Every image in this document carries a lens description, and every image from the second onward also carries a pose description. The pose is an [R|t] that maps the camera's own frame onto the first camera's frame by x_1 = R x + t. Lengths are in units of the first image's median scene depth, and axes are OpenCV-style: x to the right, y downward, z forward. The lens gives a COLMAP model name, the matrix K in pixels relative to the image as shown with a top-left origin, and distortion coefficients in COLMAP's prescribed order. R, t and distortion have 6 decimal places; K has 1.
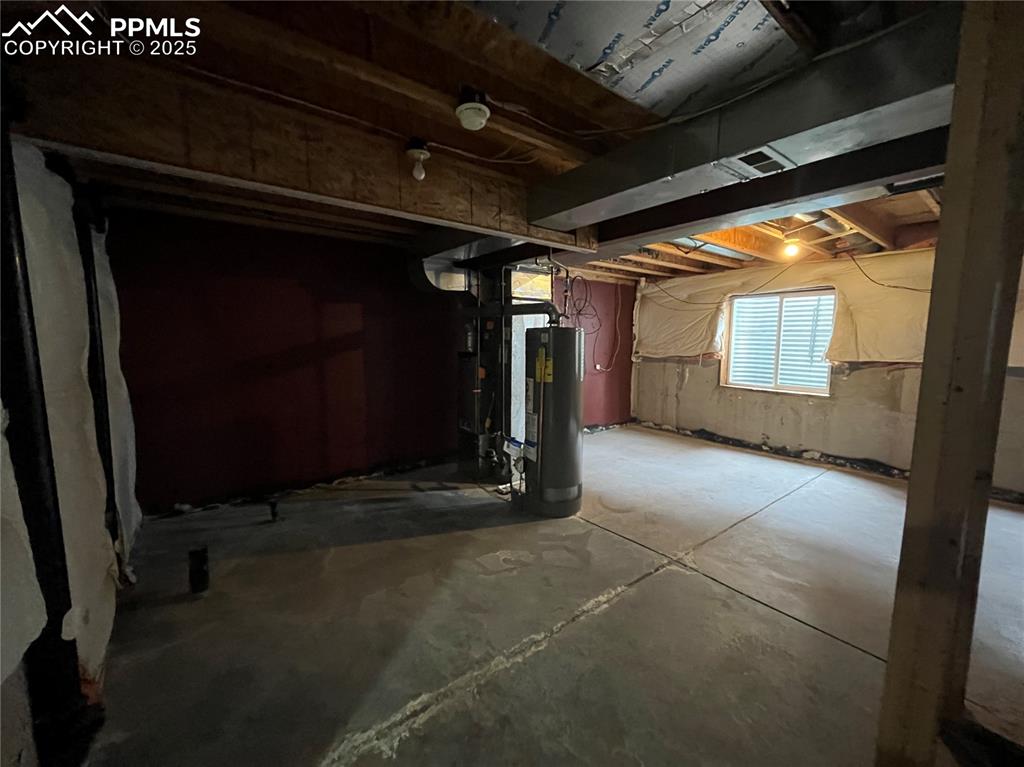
lens RADIAL K [[409.8, 0, 509.6], [0, 409.8, 382.0], [0, 0, 1]] dist [-0.006996, 0.000460]
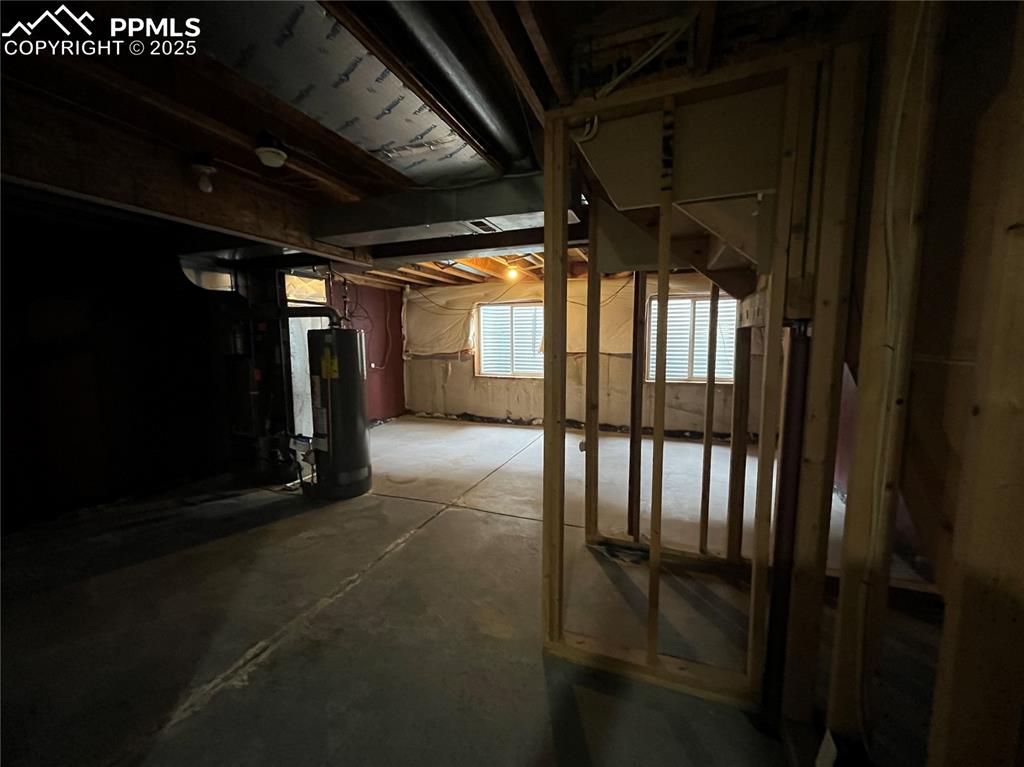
lens RADIAL K [[409.8, 0, 511.7], [0, 409.8, 384.2], [0, 0, 1]] dist [-0.006996, 0.000460]
pose [[0.847409, -0.068260, 0.526534, -0.082162], [0.067063, 0.997520, 0.021387, 0.024777], [-0.526688, 0.017188, 0.849885, -0.195216]]
